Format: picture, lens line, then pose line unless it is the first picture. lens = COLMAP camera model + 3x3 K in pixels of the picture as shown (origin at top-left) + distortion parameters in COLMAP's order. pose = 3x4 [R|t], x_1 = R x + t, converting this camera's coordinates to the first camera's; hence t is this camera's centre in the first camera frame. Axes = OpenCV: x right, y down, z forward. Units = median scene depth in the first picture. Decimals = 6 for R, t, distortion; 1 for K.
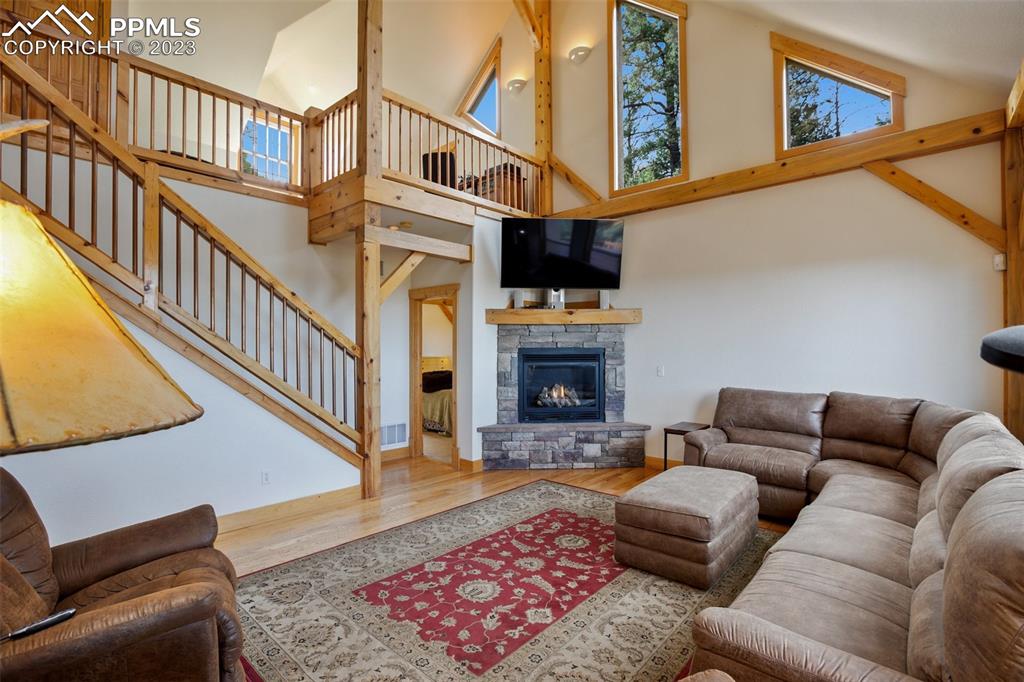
lens RADIAL K [[491.4, 0, 517.3], [0, 491.4, 341.2], [0, 0, 1]] dist [-0.034673, 0.002345]
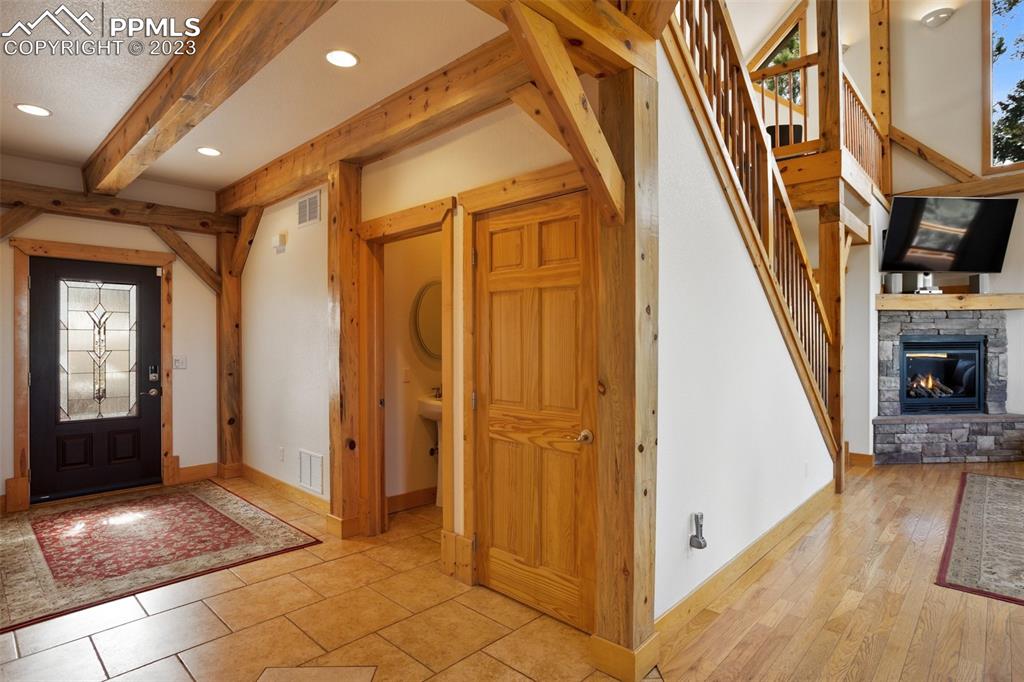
lens RADIAL K [[548.2, 0, 530.3], [0, 548.2, 345.0], [0, 0, 1]] dist [-0.036066, 0.017643]
pose [[0.999984, -0.003429, 0.004456, -0.722089], [0.003361, 0.999878, 0.015228, 0.014511], [-0.004508, -0.015213, 0.999874, -0.033922]]
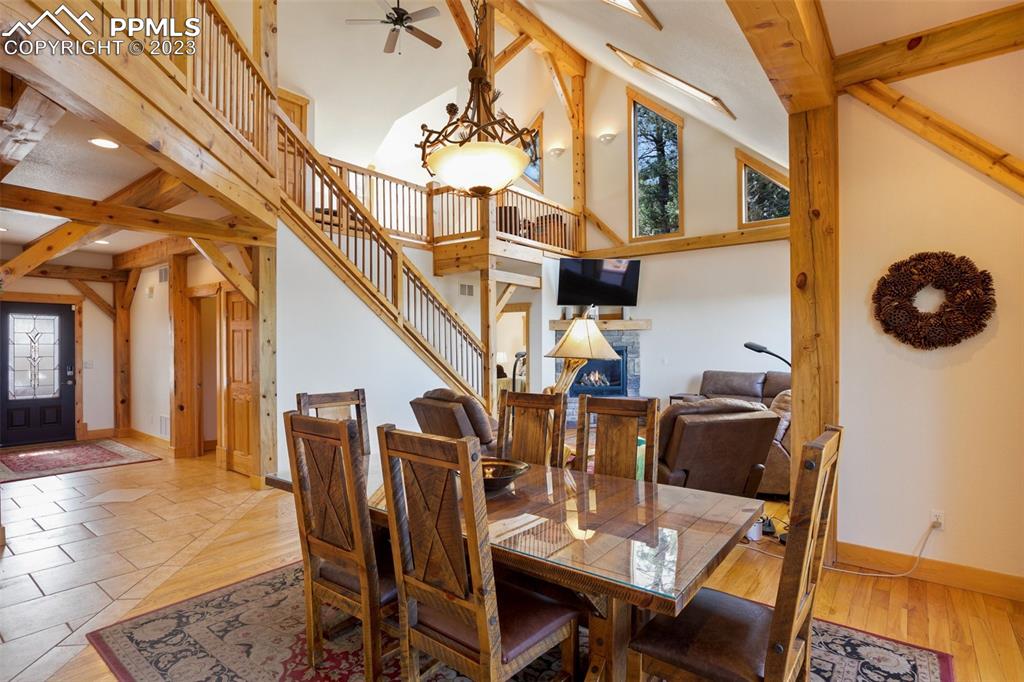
lens RADIAL K [[548.2, 0, 517.5], [0, 548.2, 347.7], [0, 0, 1]] dist [-0.036066, 0.017643]
pose [[0.997245, -0.003364, 0.074104, -0.277931], [0.002302, 0.999894, 0.014401, -0.005655], [-0.074144, -0.014191, 0.997147, -0.631557]]
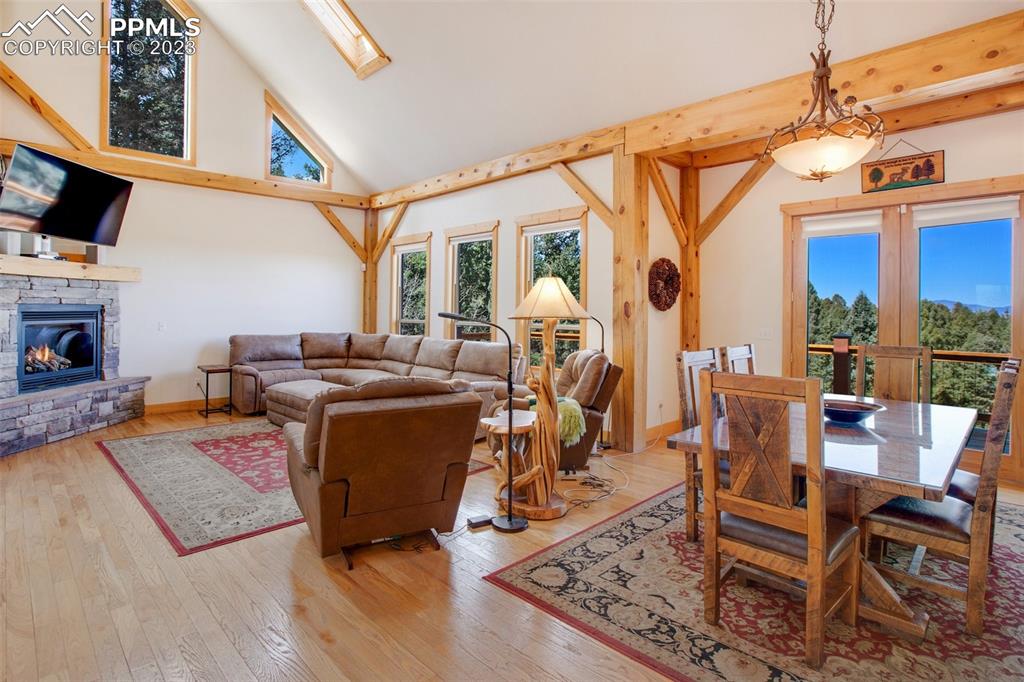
lens RADIAL K [[507.0, 0, 501.6], [0, 507.0, 310.8], [0, 0, 1]] dist [0.000168, -0.003004]
pose [[0.069387, 0.000381, 0.997590, -0.797474], [-0.018775, 0.999823, 0.000925, 0.010069], [-0.997413, -0.018794, 0.069381, 0.138330]]
